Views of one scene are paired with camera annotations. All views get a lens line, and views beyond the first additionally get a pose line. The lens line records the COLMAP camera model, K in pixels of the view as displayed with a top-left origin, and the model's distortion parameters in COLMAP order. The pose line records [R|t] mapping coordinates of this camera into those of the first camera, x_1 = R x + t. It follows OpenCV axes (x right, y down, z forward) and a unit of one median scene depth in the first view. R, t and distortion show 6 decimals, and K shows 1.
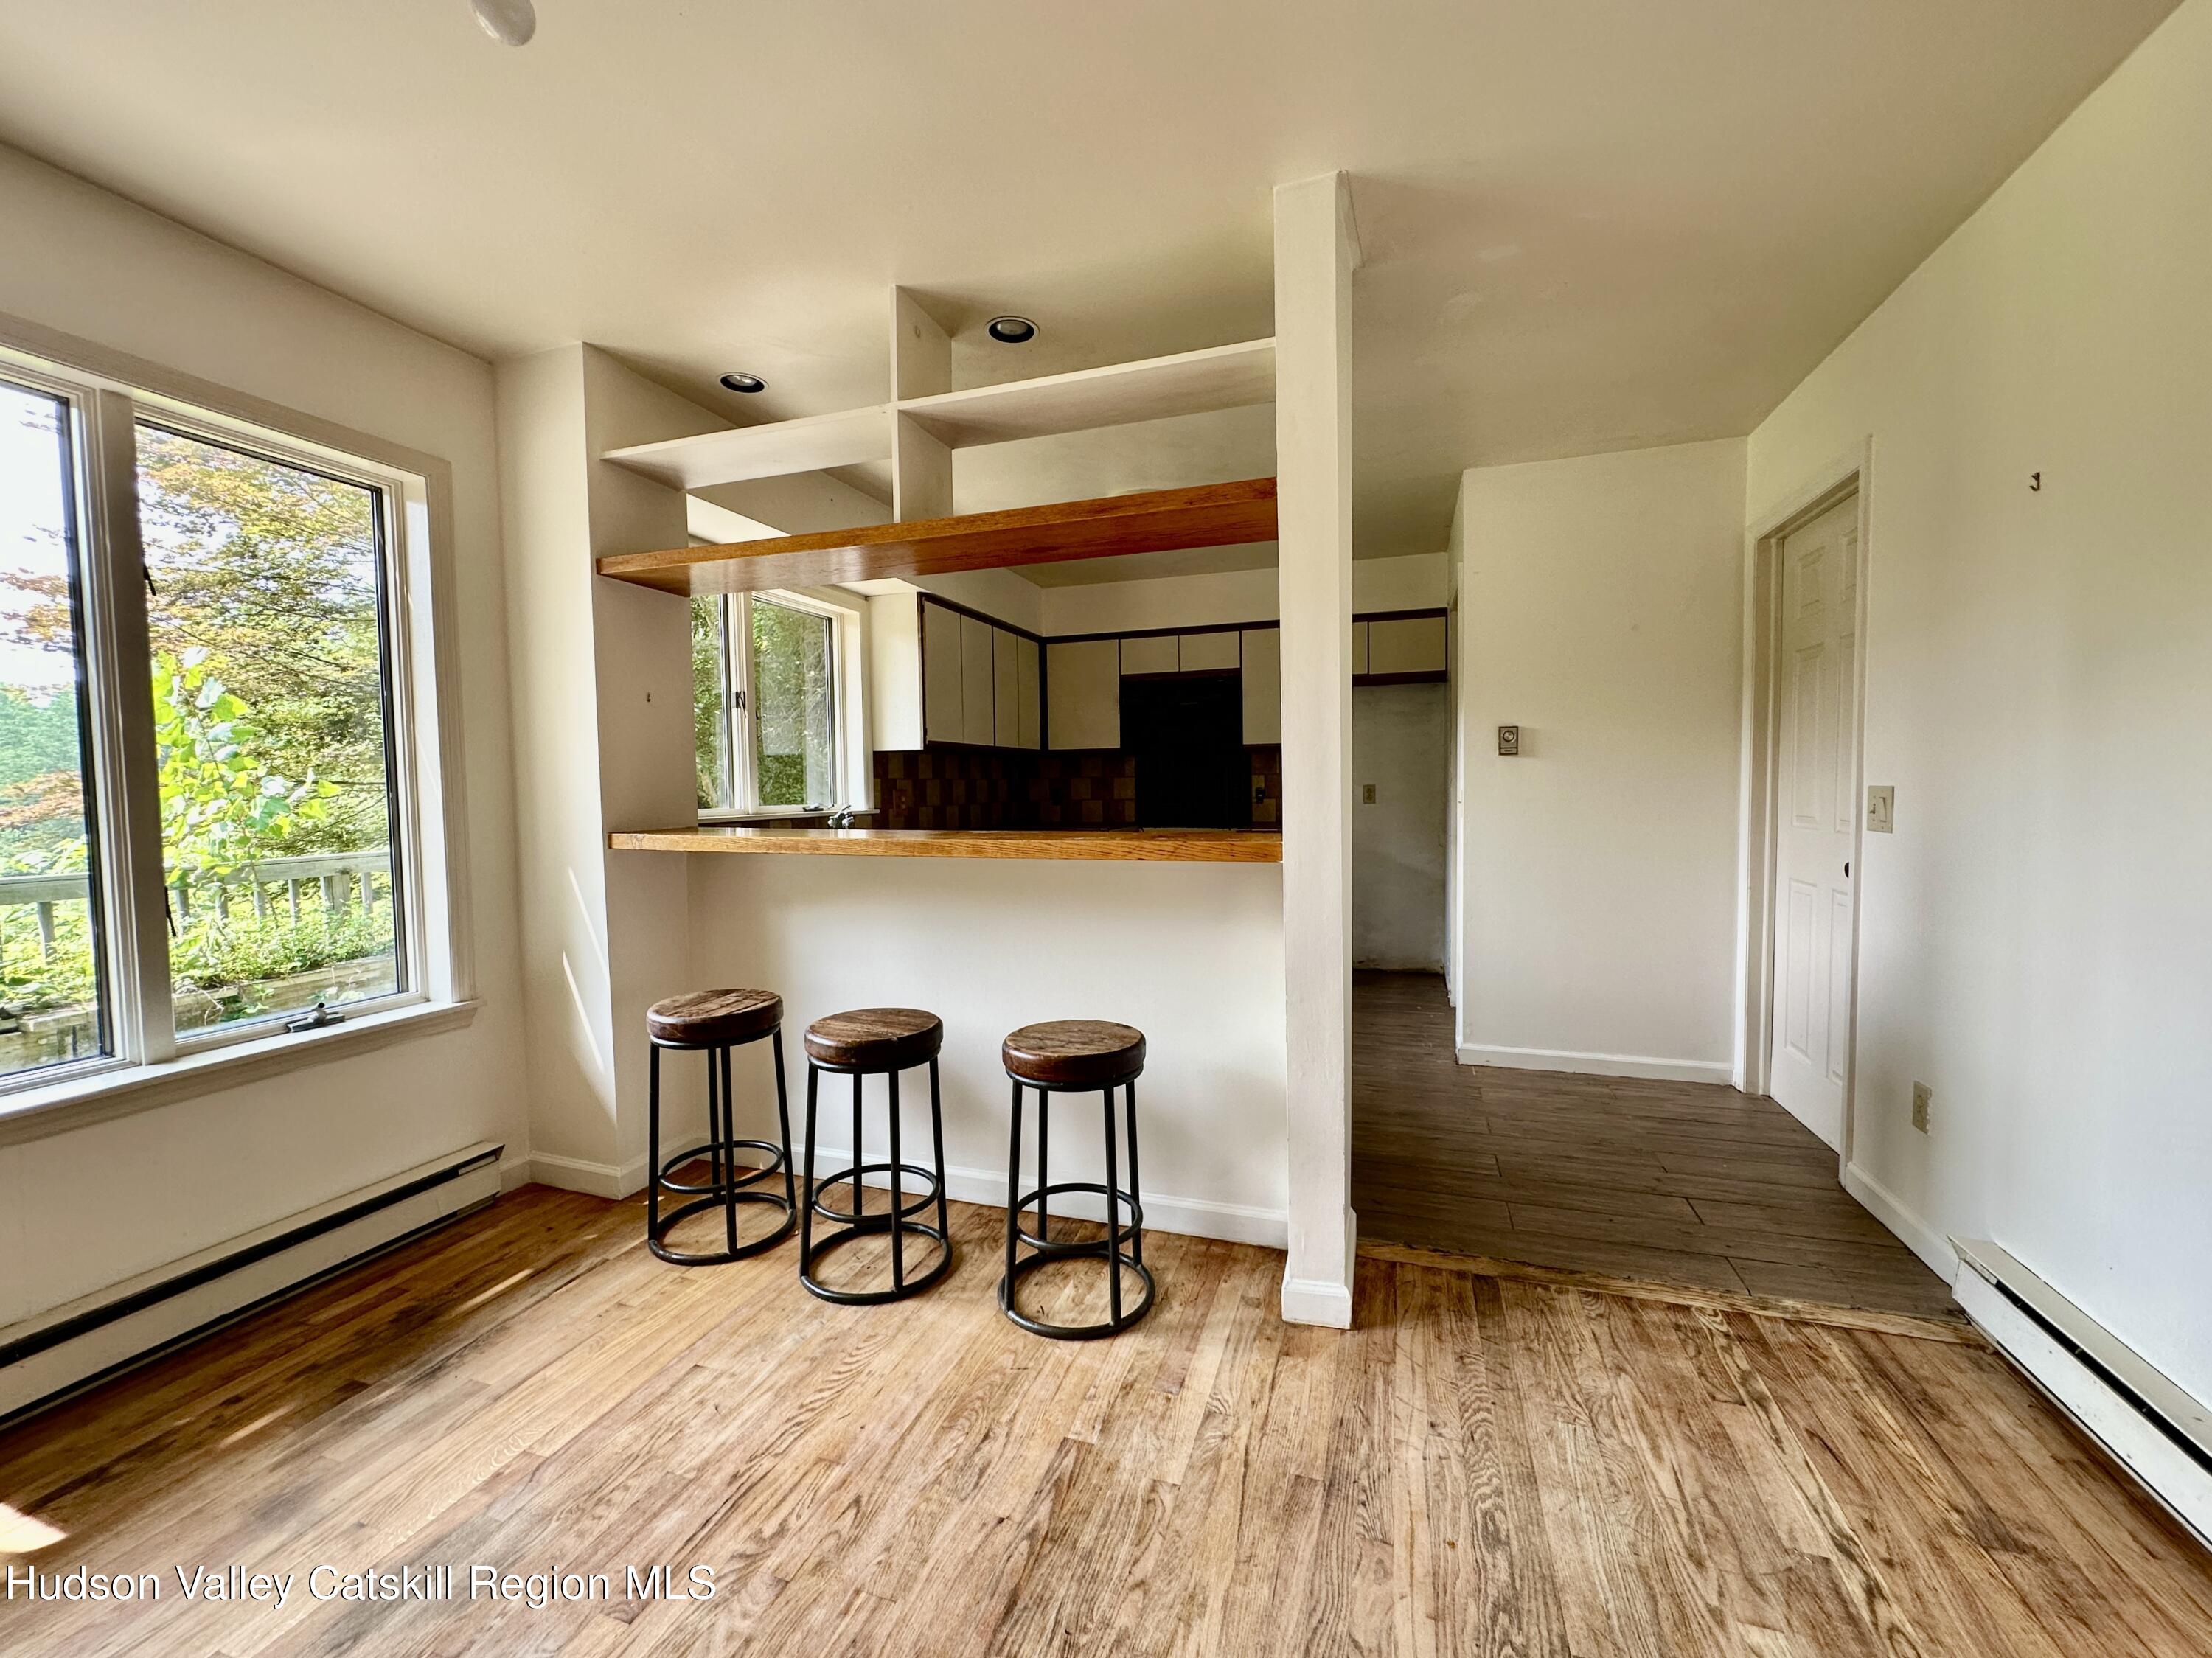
lens RADIAL K [[874.8, 0, 1106.0], [0, 874.8, 829.0], [0, 0, 1]] dist [-0.005567, 0.000544]
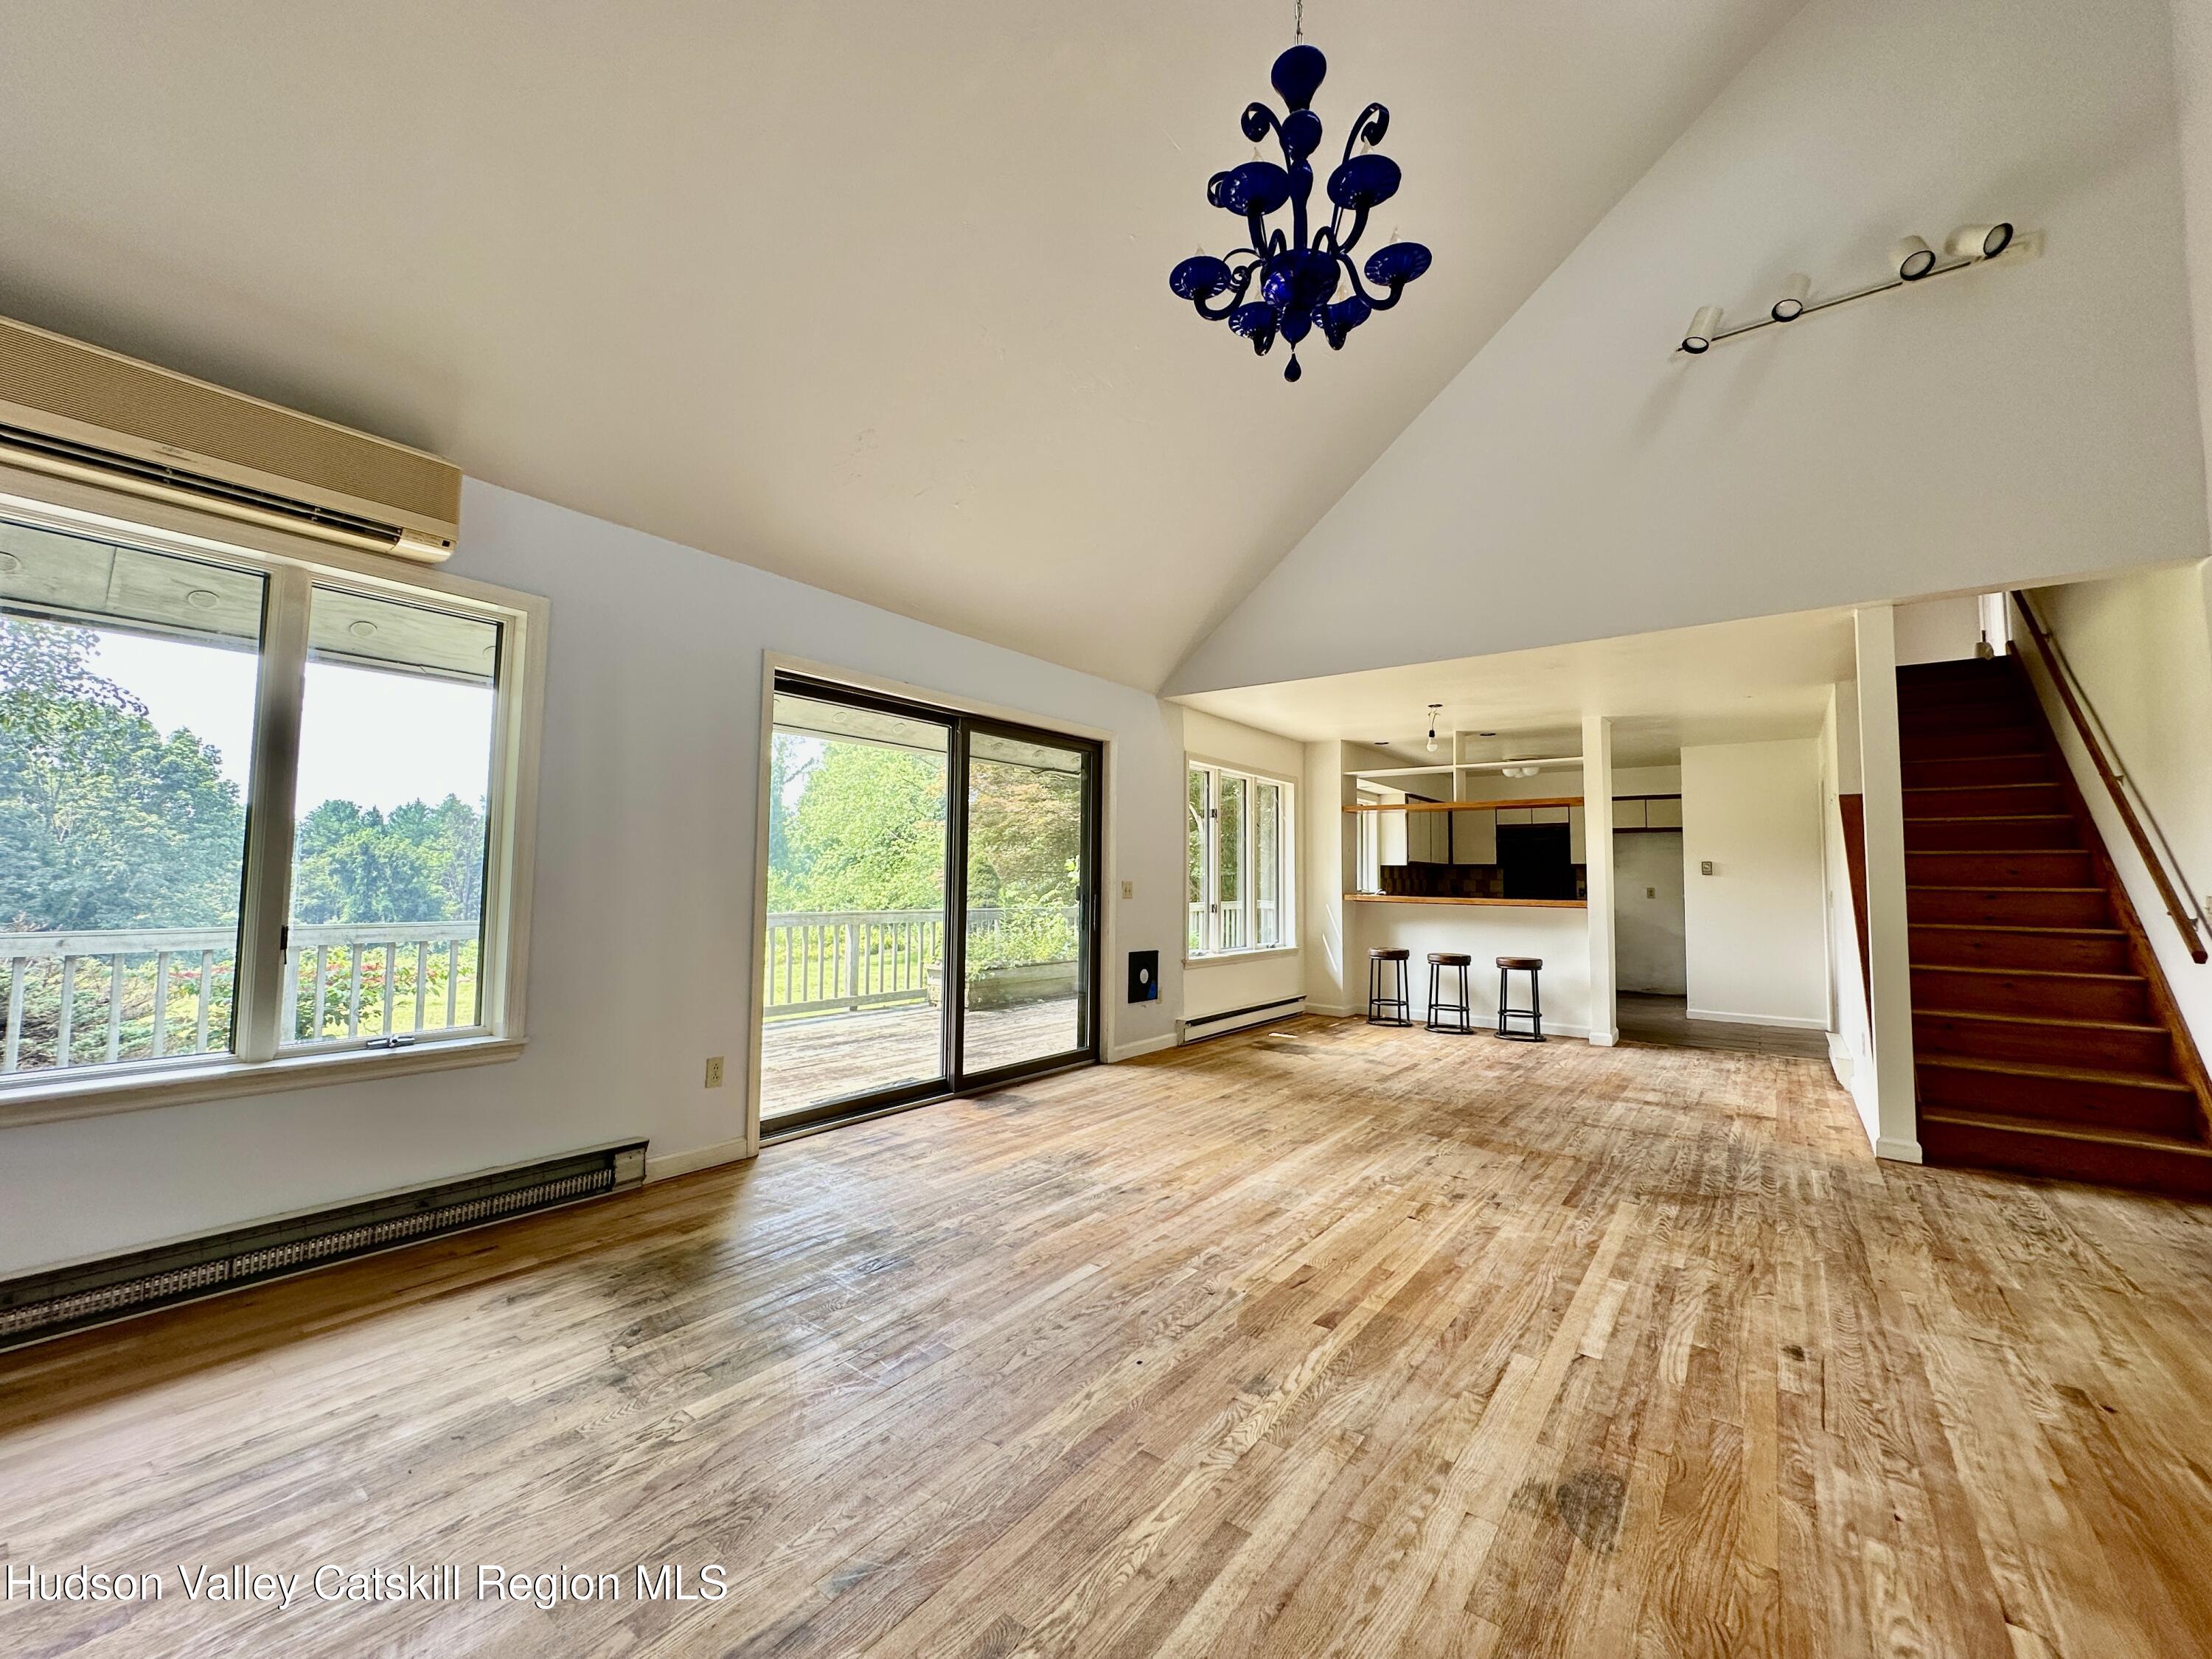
lens RADIAL K [[874.9, 0, 1106.0], [0, 874.9, 829.5], [0, 0, 1]] dist [-0.005567, 0.000544]
pose [[0.958385, 0.003073, -0.285463, -0.447803], [-0.033261, 0.994334, -0.100963, 0.108393], [0.283535, 0.106256, 0.953057, -1.993933]]
